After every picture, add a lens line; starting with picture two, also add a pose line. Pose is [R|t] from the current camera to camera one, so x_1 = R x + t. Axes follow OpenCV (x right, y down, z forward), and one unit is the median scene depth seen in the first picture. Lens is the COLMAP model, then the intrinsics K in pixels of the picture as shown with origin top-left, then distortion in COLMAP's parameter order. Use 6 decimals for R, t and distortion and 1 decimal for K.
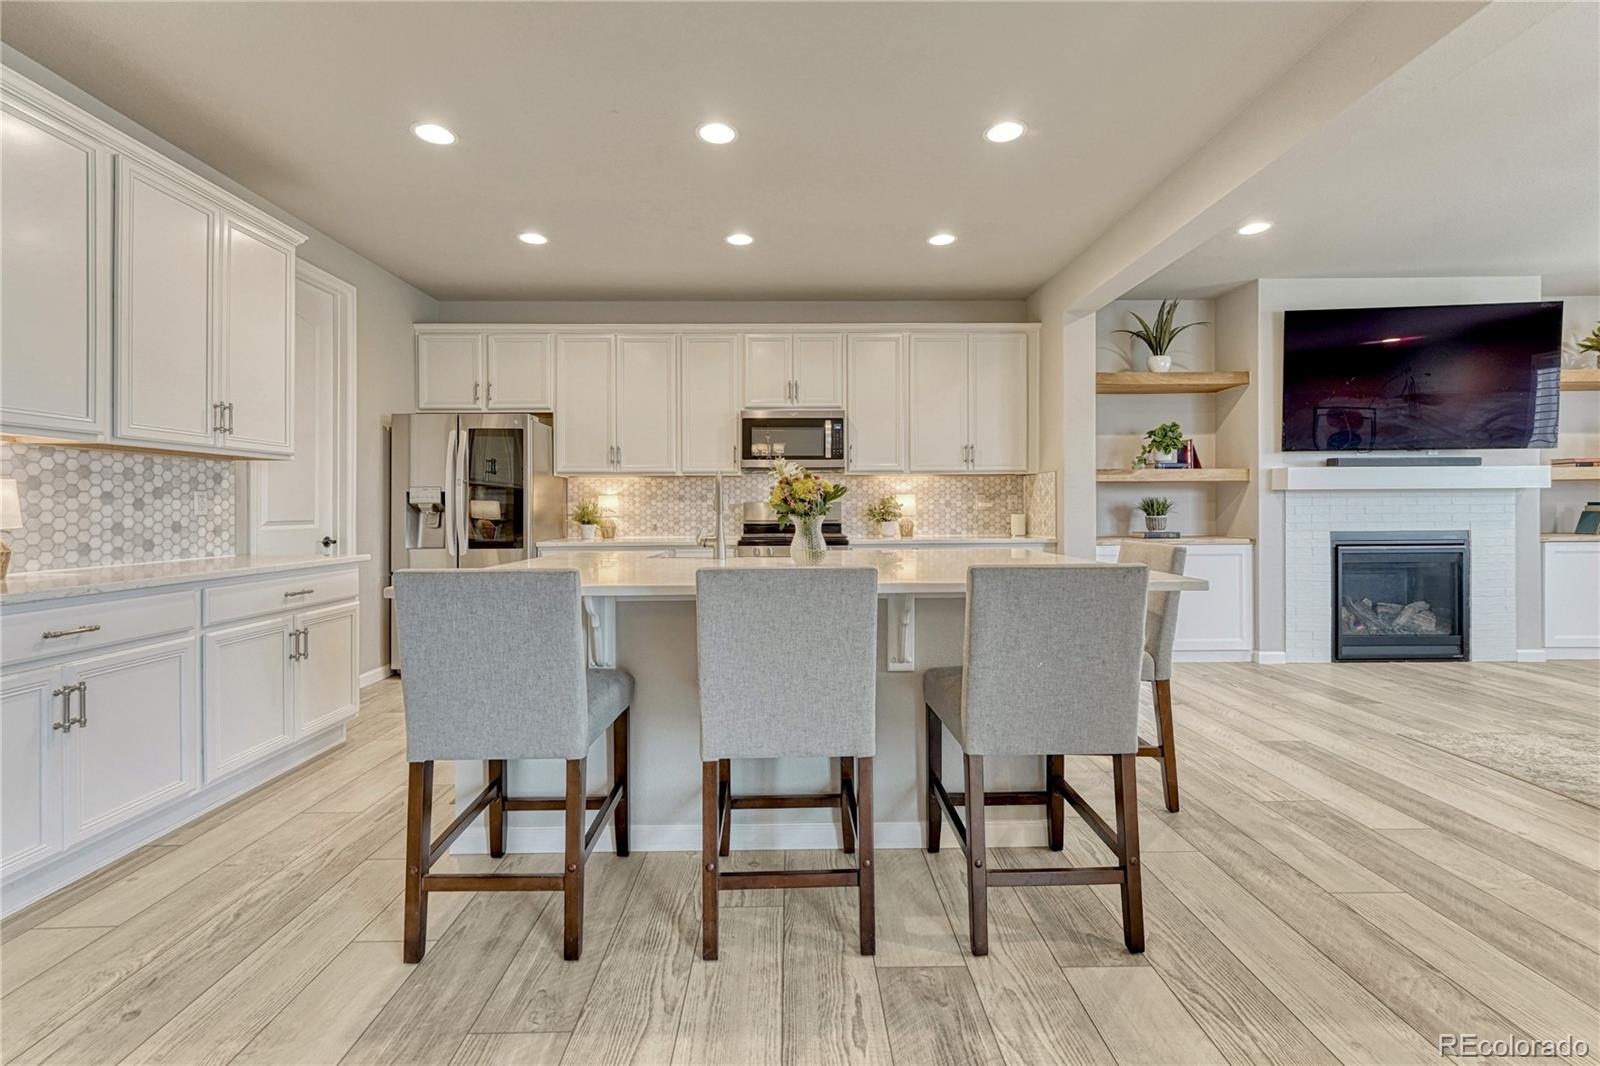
lens RADIAL K [[677.8, 0, 795.5], [0, 677.8, 512.3], [0, 0, 1]] dist [0.001292, 0.003716]
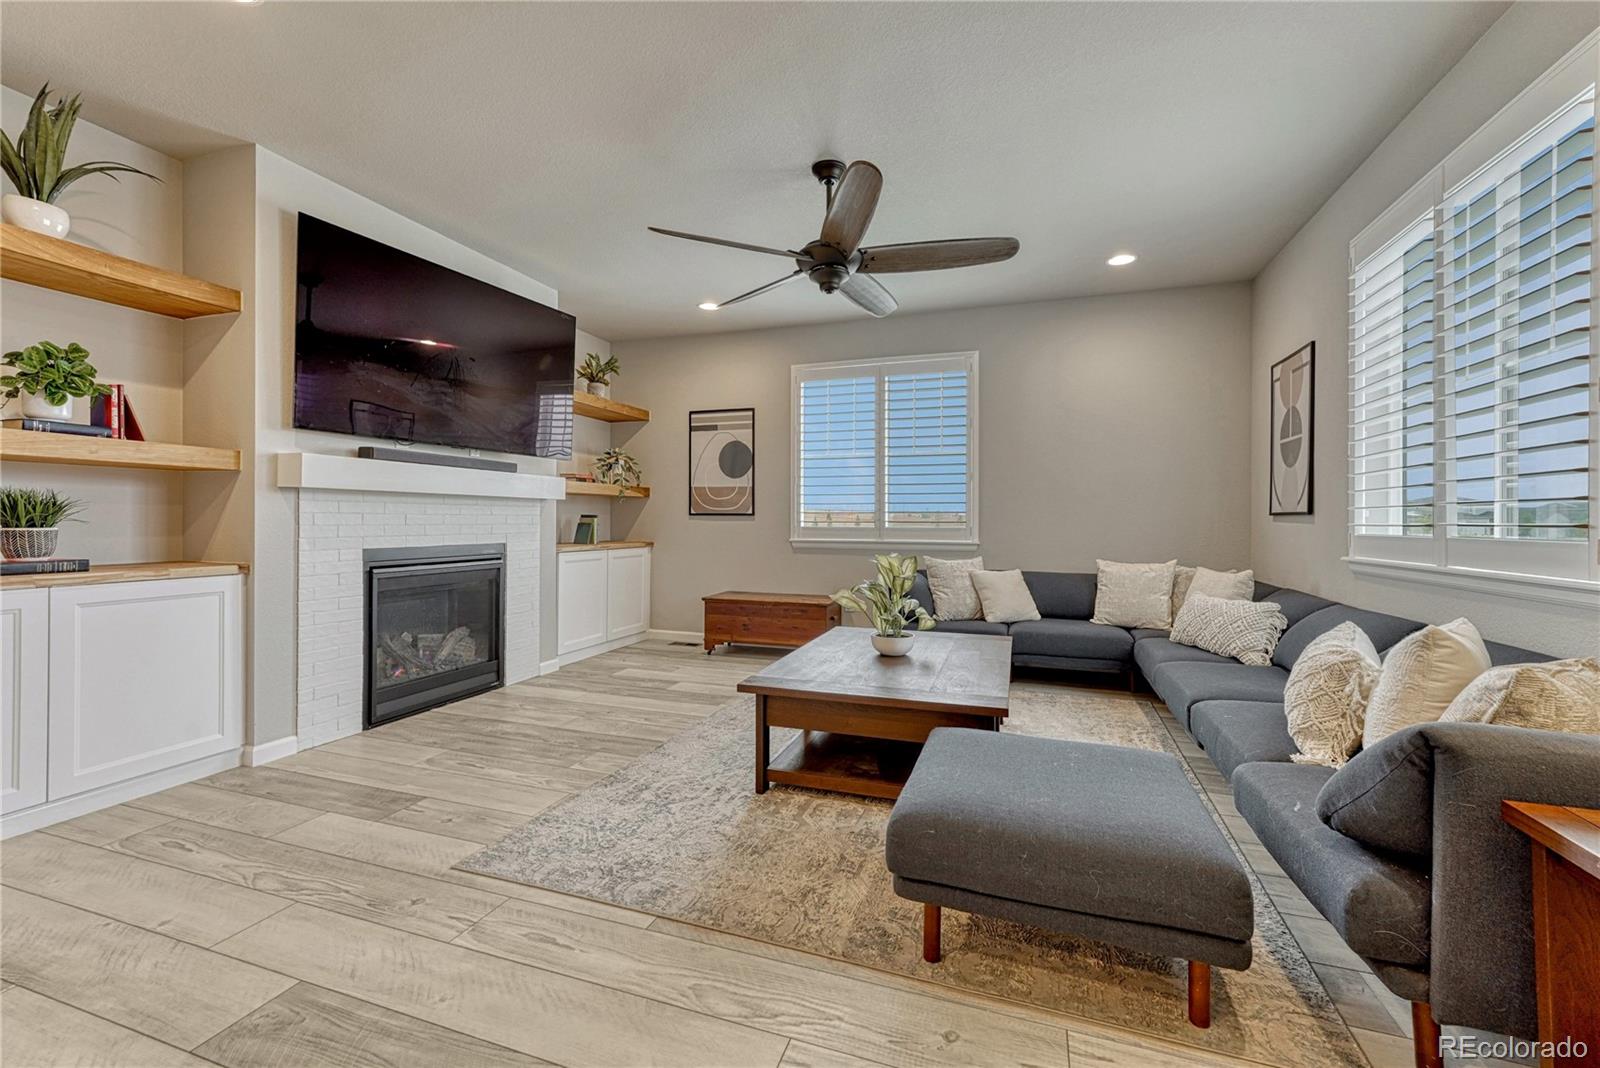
lens RADIAL K [[668.1, 0, 796.2], [0, 668.1, 522.6], [0, 0, 1]] dist [0.003292, -0.000151]
pose [[0.333102, 0.006316, 0.942870, 0.269165], [-0.002497, 0.999980, -0.005816, 0.003181], [-0.942888, -0.000417, 0.333111, 0.328103]]
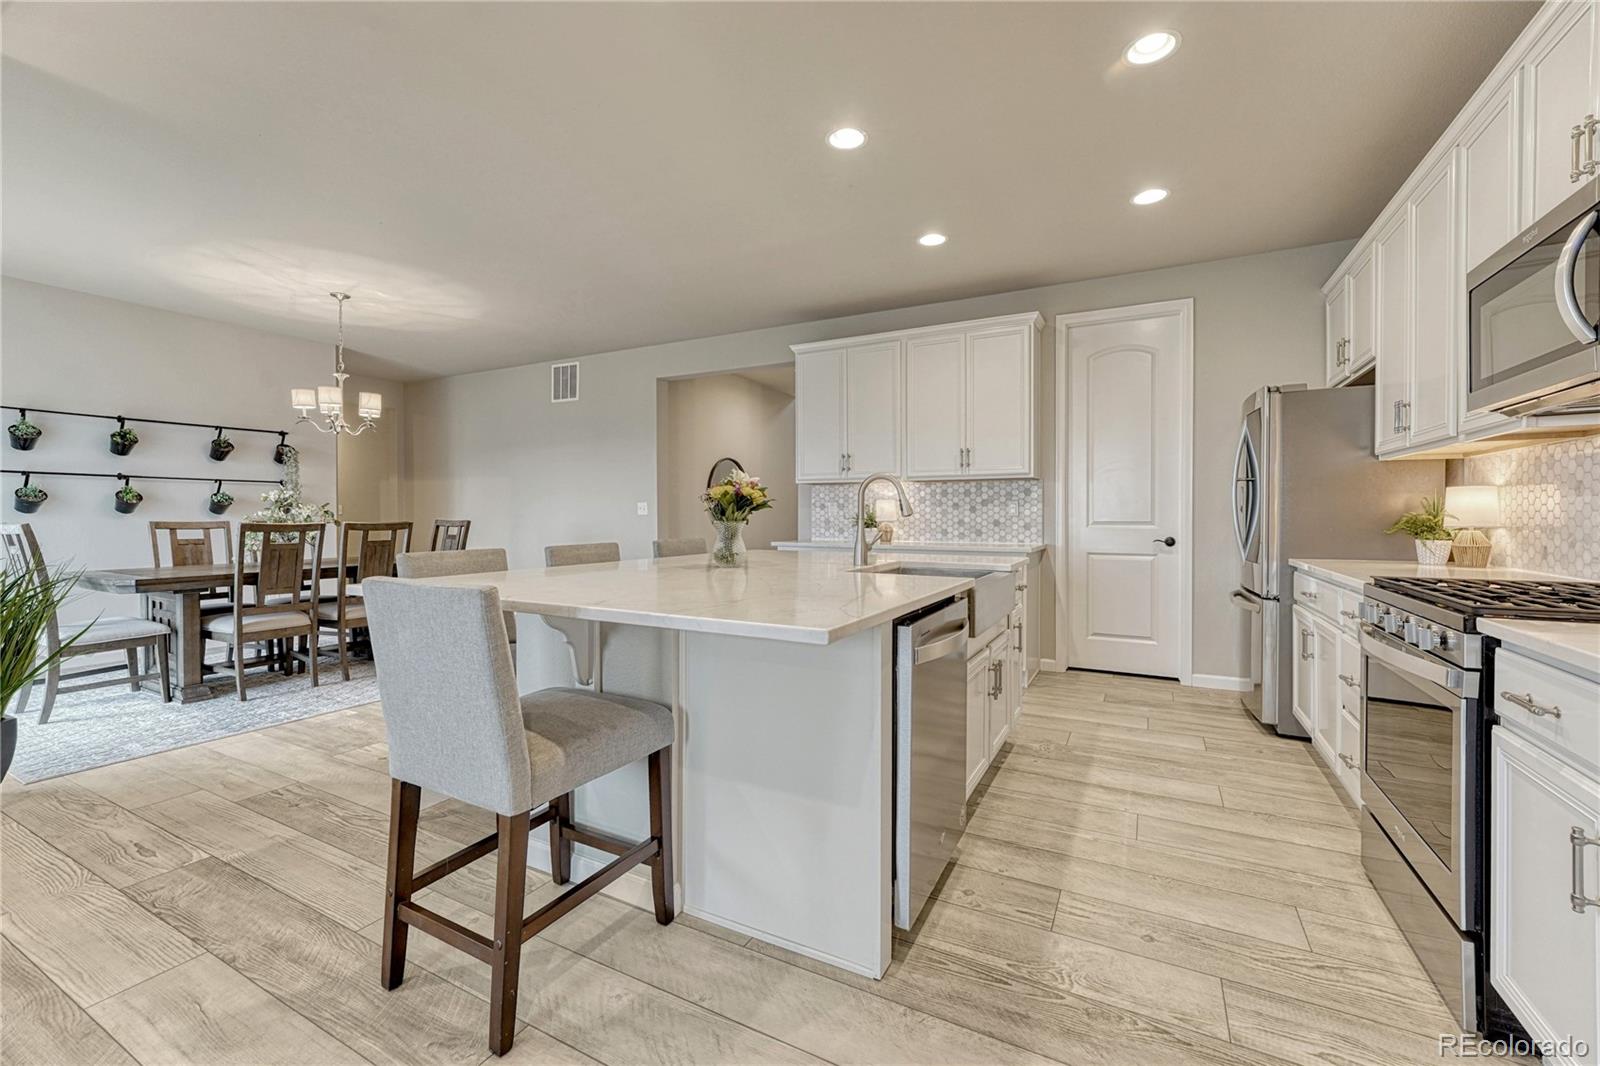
lens RADIAL K [[663.3, 0, 794.6], [0, 663.3, 523.0], [0, 0, 1]] dist [0.007297, 0.000050]
pose [[-0.474103, 0.017799, -0.880289, 0.470783], [-0.000291, 0.999792, 0.020373, -0.006889], [0.880469, 0.009915, -0.473999, 0.831925]]
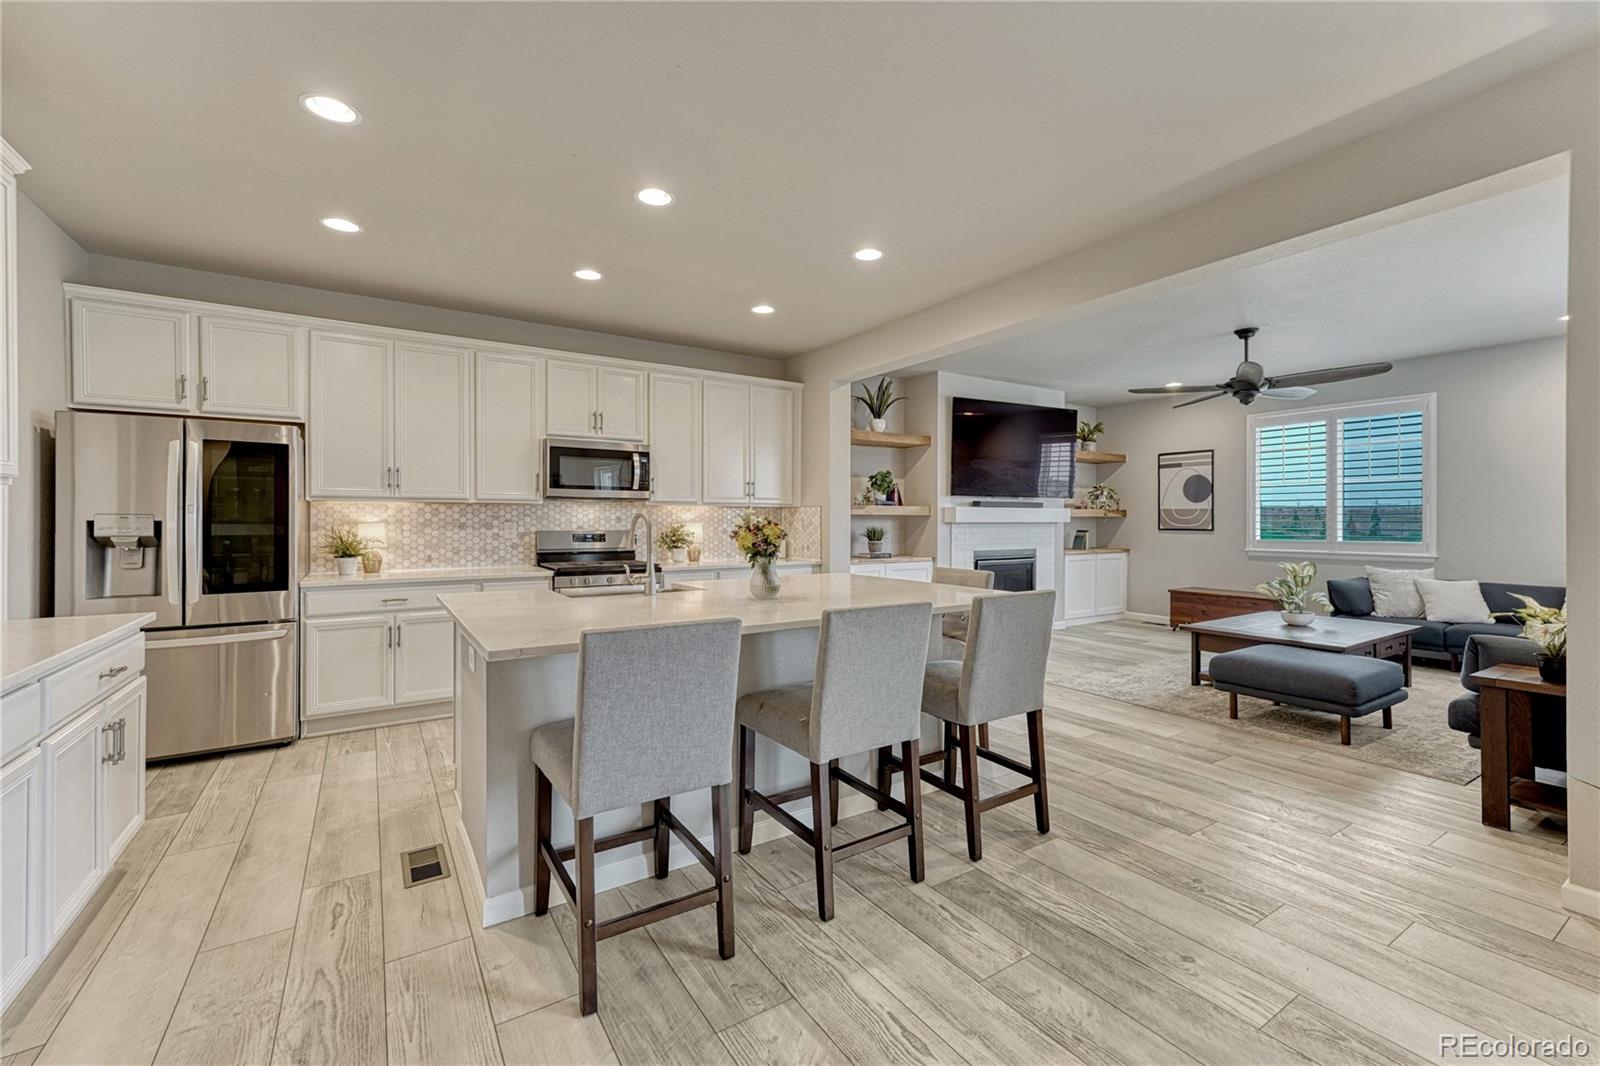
lens RADIAL K [[668.1, 0, 796.2], [0, 668.1, 521.6], [0, 0, 1]] dist [0.003292, -0.000151]
pose [[0.846428, 0.005634, 0.532473, -0.290492], [-0.003374, 0.999981, -0.005217, -0.025572], [-0.532492, 0.002619, 0.846431, -0.007192]]
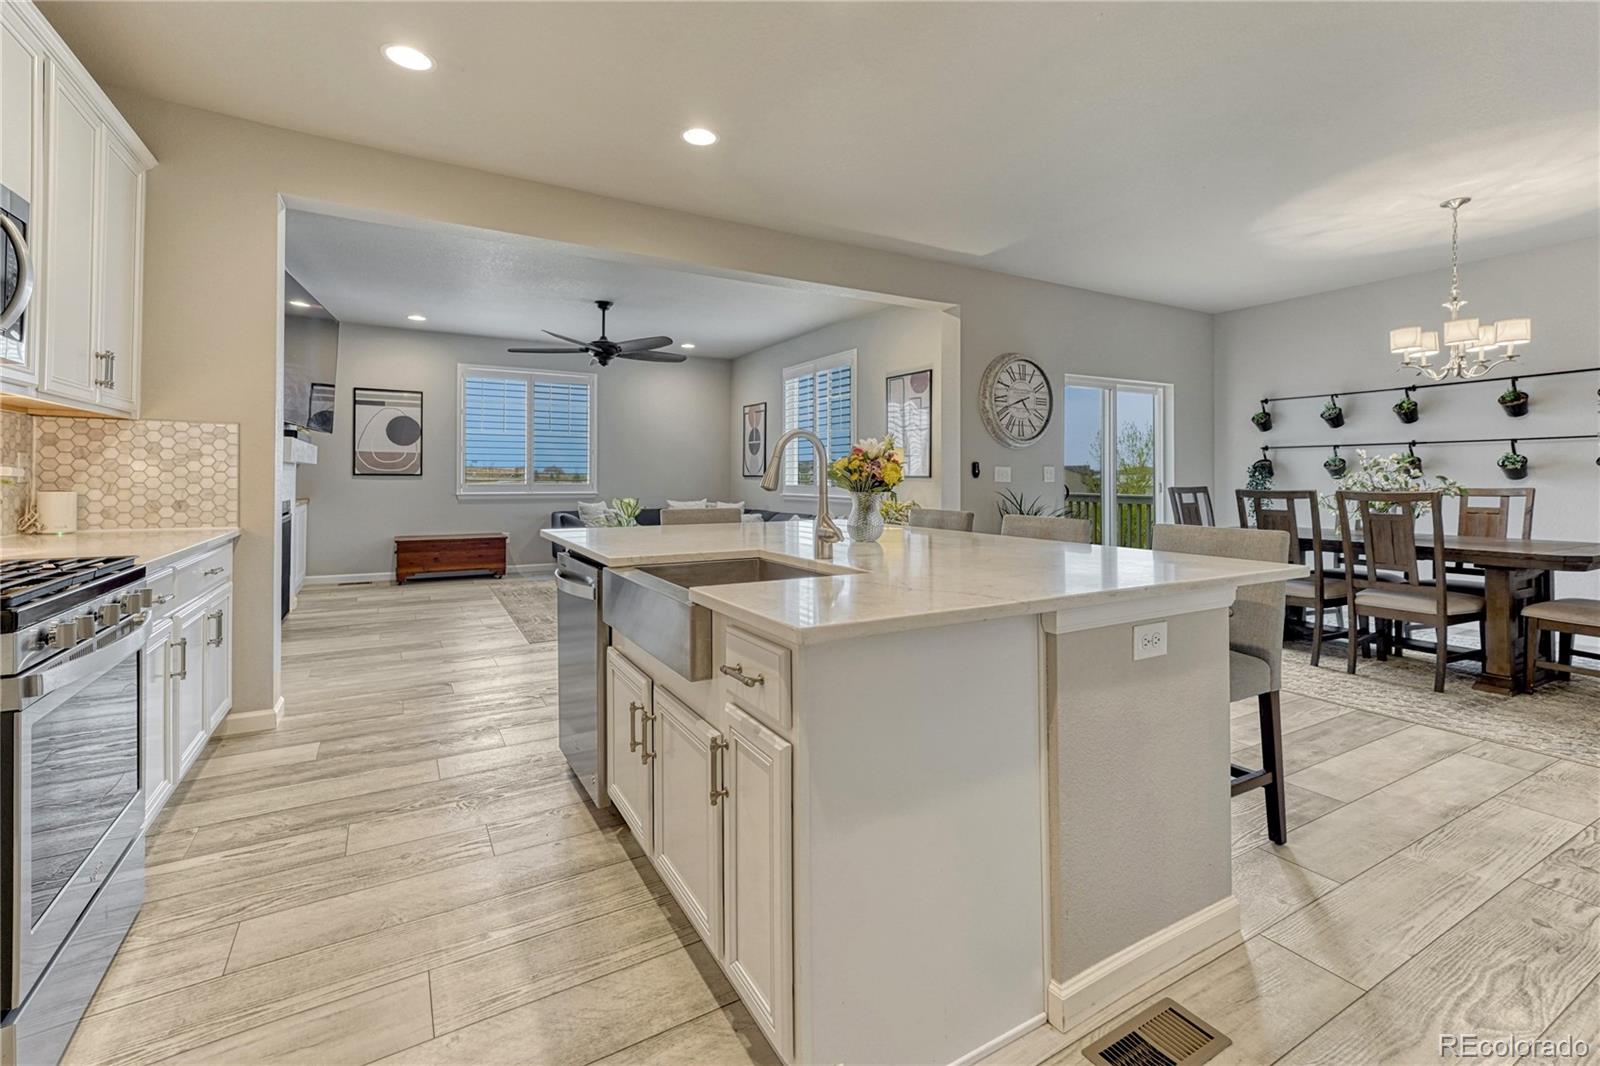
lens RADIAL K [[703.9, 0, 808.3], [0, 703.9, 472.2], [0, 0, 1]] dist [0.024412, -0.000400]
pose [[-0.503981, 0.009297, 0.863664, -0.443803], [0.005462, 0.999956, -0.007577, -0.007888], [-0.863697, 0.000898, -0.504010, 0.838920]]
